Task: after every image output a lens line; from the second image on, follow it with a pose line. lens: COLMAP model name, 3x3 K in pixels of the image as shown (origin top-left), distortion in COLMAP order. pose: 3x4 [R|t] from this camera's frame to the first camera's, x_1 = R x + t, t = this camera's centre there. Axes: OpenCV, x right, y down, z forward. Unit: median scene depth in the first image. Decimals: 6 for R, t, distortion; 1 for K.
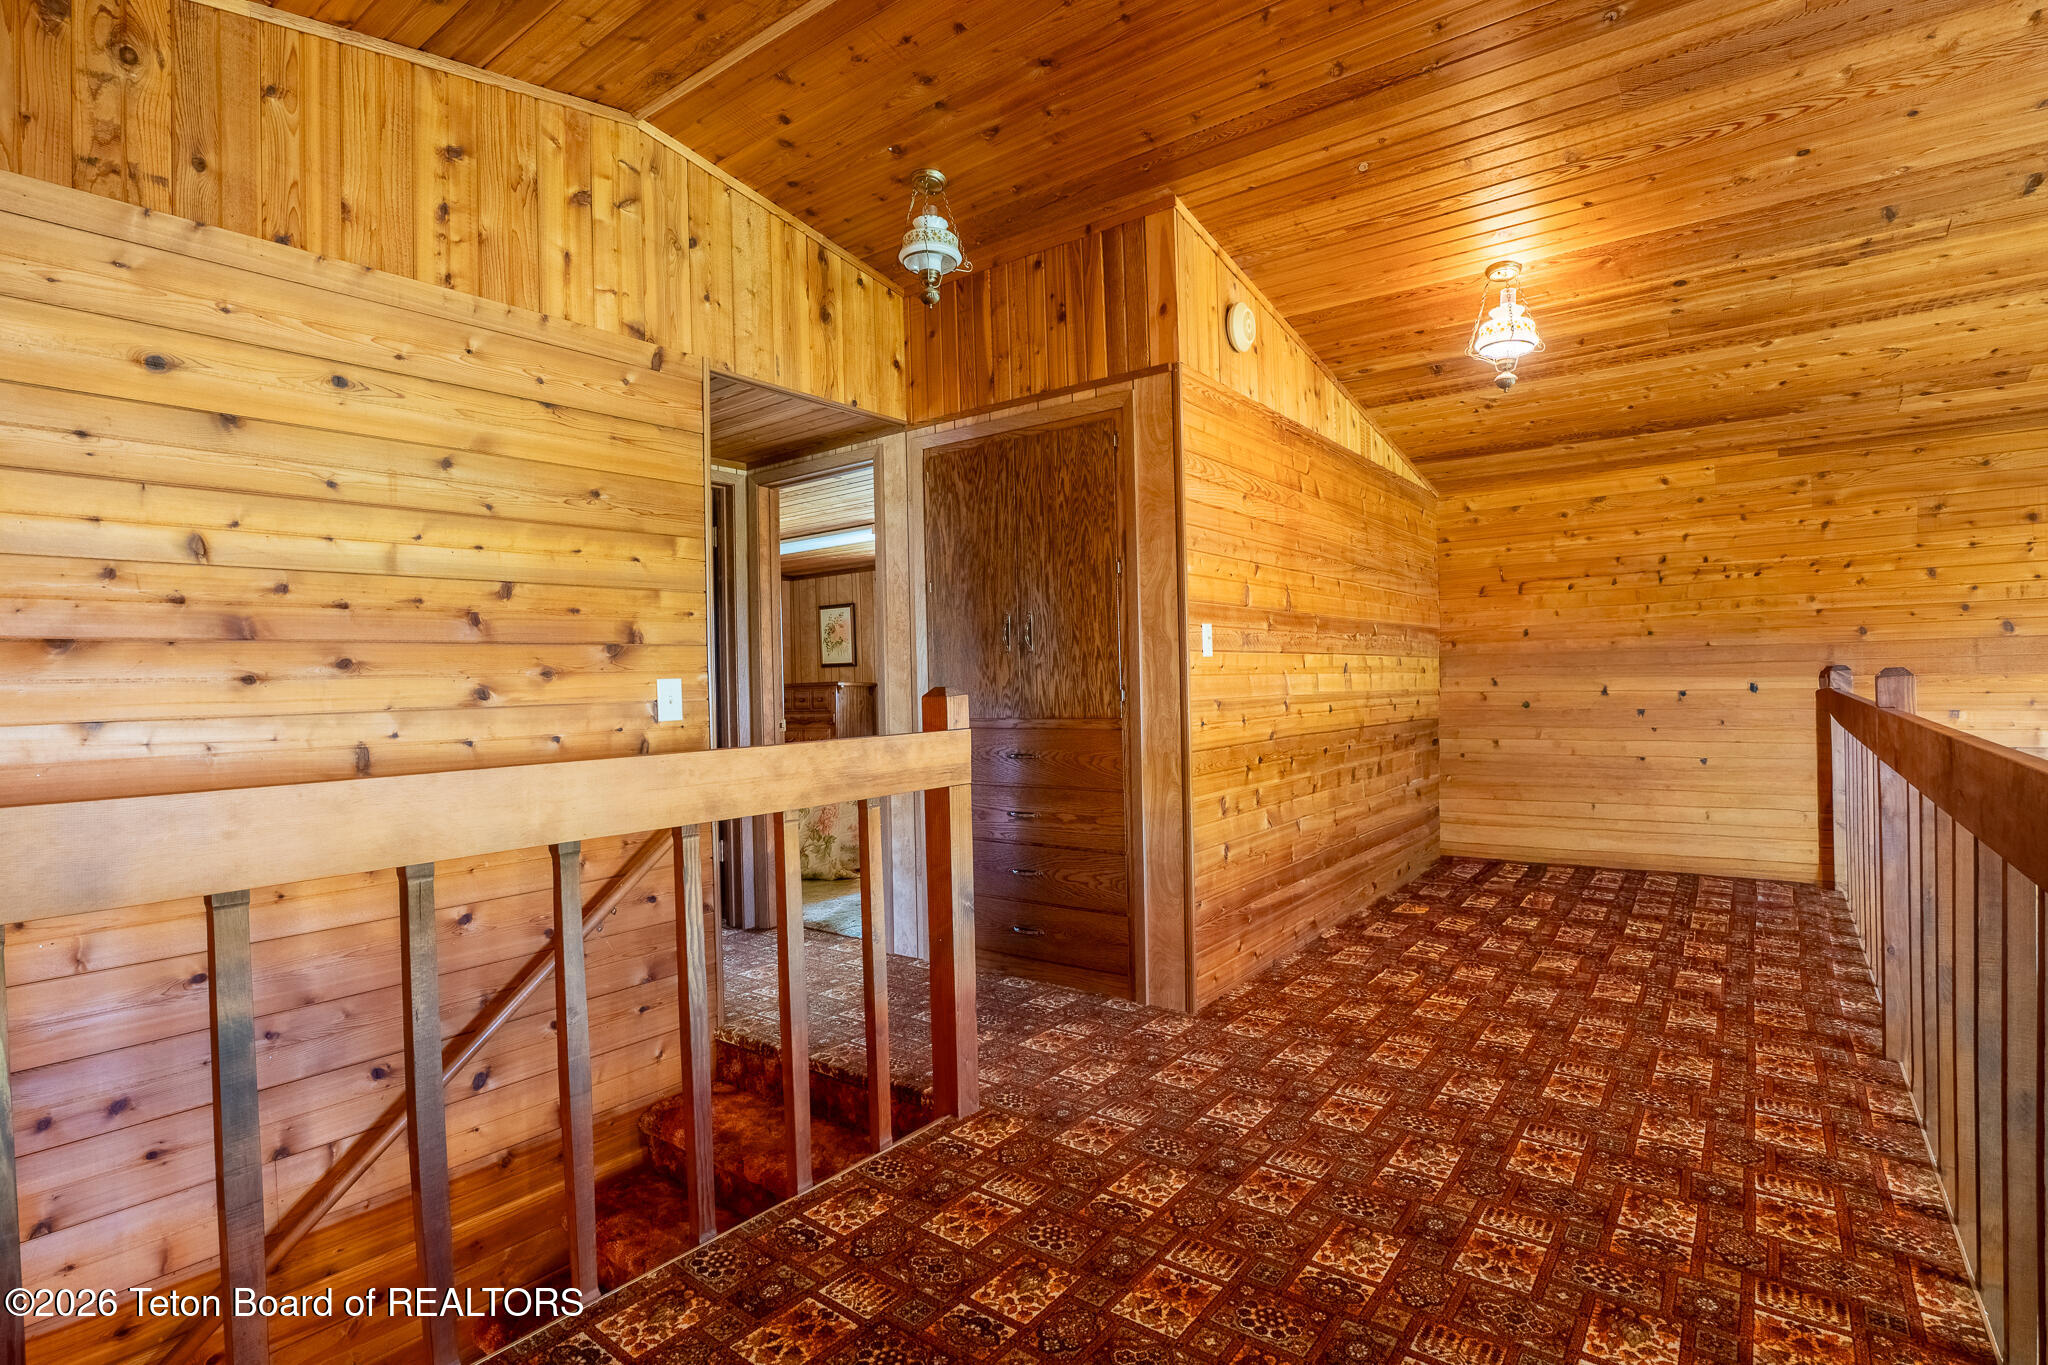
lens RADIAL K [[999.9, 0, 1024.0], [0, 999.9, 682.5], [0, 0, 1]] dist [-0.047419, 0.011159]
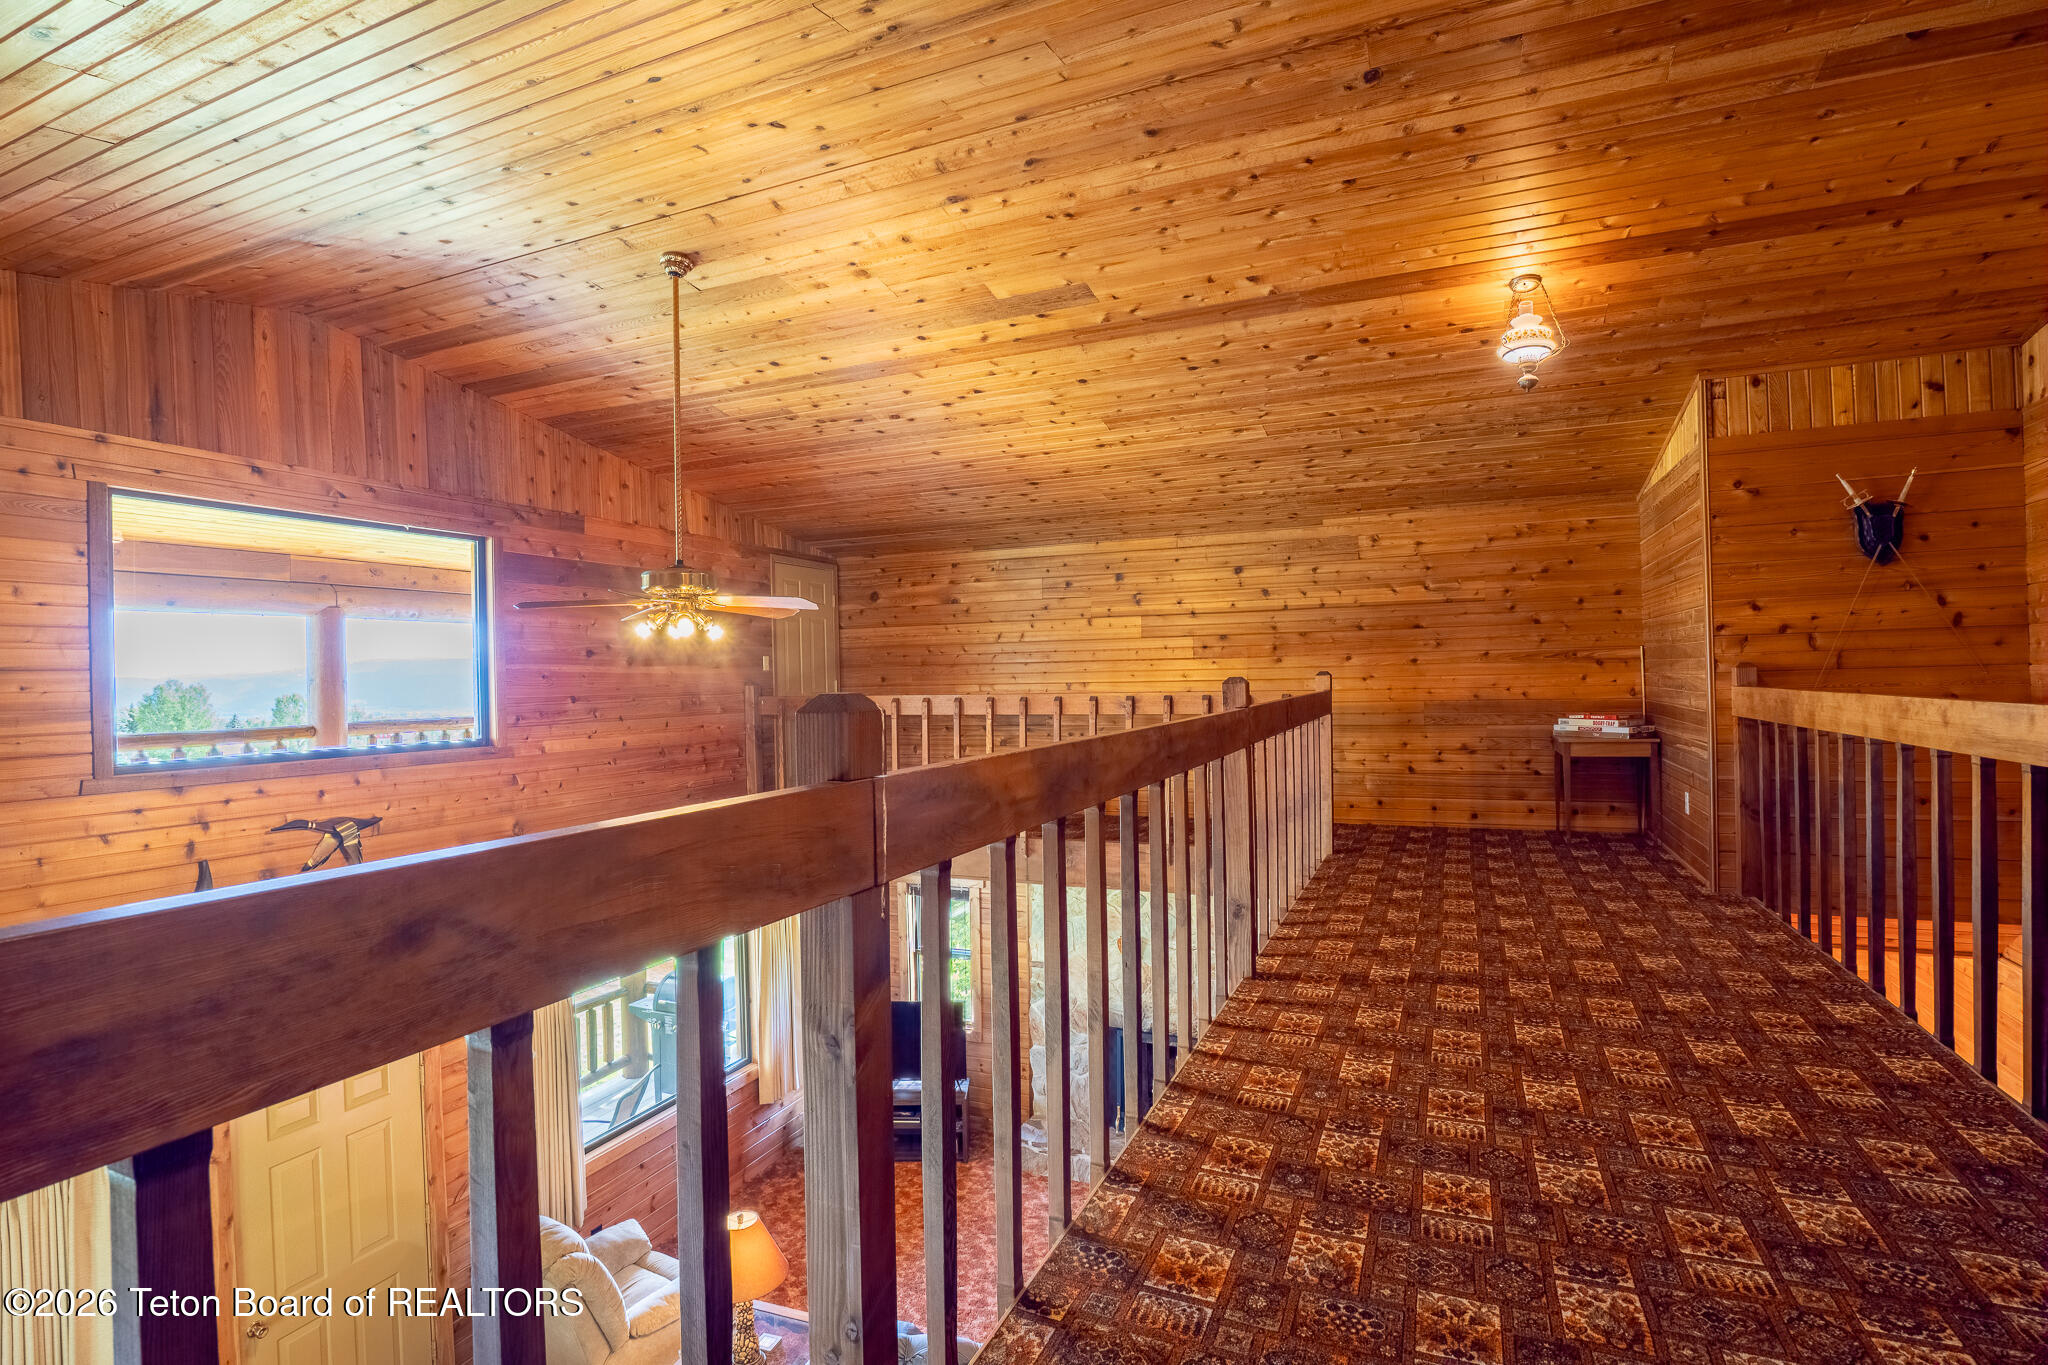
lens RADIAL K [[999.9, 0, 1024.0], [0, 999.9, 682.5], [0, 0, 1]] dist [-0.047419, 0.011159]
pose [[-0.970893, 0.046753, -0.234907, 1.196843], [0.044881, 0.998904, 0.013312, -0.029011], [0.235272, 0.002381, -0.971927, 1.918768]]
